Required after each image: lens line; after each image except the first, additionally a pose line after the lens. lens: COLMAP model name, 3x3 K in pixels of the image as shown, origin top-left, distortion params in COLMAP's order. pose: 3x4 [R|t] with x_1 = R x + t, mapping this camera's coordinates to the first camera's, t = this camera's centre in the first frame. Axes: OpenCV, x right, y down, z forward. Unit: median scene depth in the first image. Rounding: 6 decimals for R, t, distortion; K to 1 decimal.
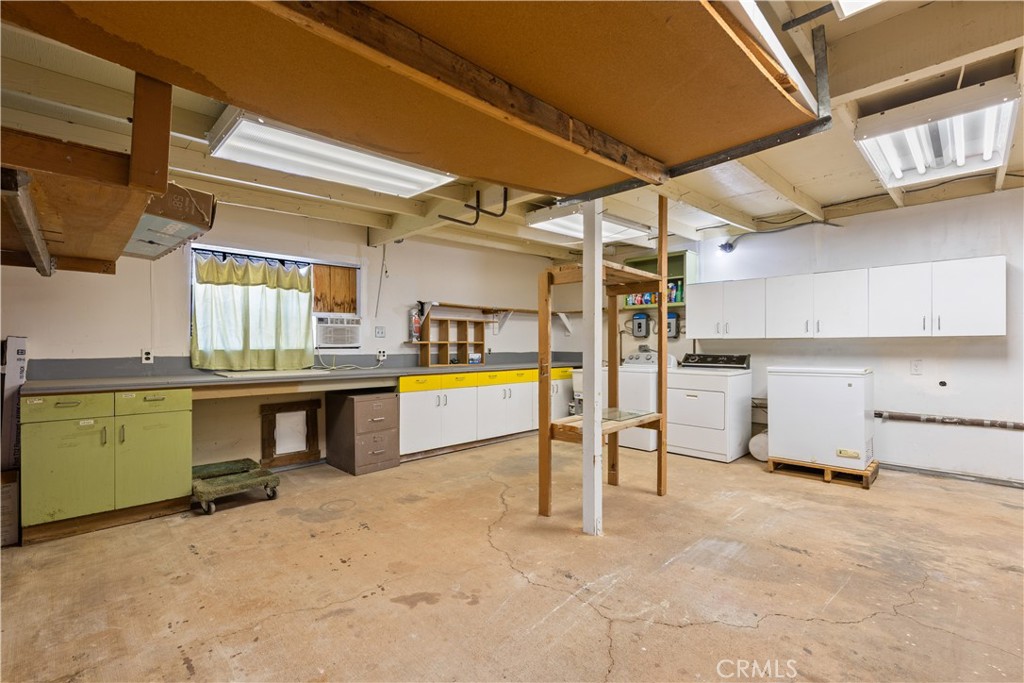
lens RADIAL K [[468.1, 0, 514.5], [0, 468.1, 334.8], [0, 0, 1]] dist [0.000628, 0.000109]
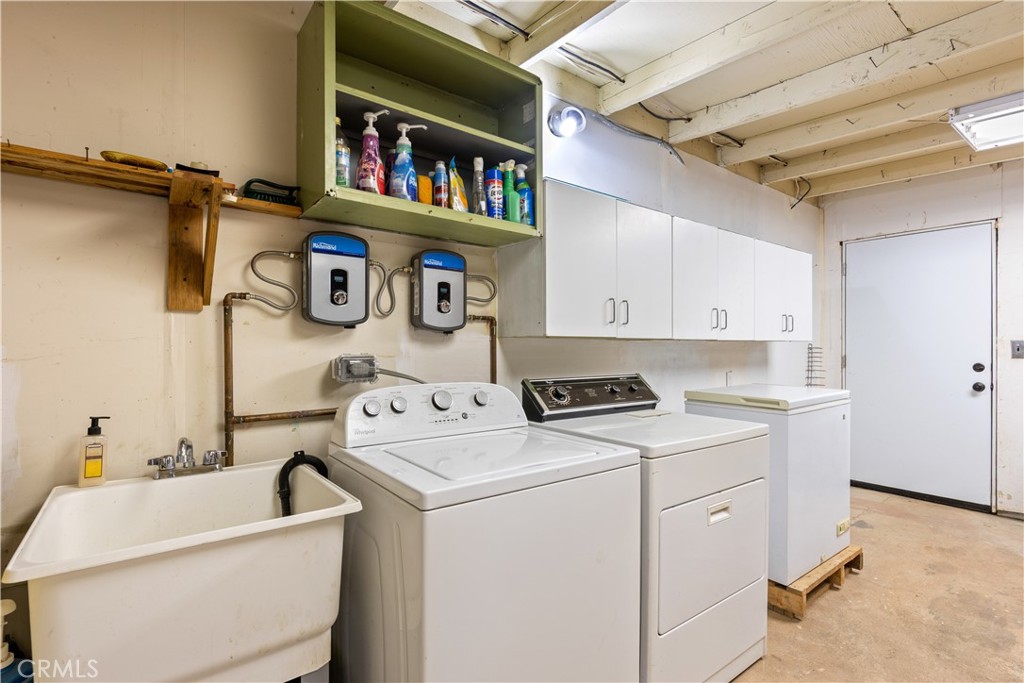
lens RADIAL K [[496.4, 0, 512.0], [0, 496.4, 341.5], [0, 0, 1]] dist [0.000643, 0.000540]
pose [[0.092548, 0.004088, 0.995700, 0.006366], [-0.027459, 0.999622, -0.001552, 0.013143], [-0.995330, -0.027197, 0.092625, 1.006820]]
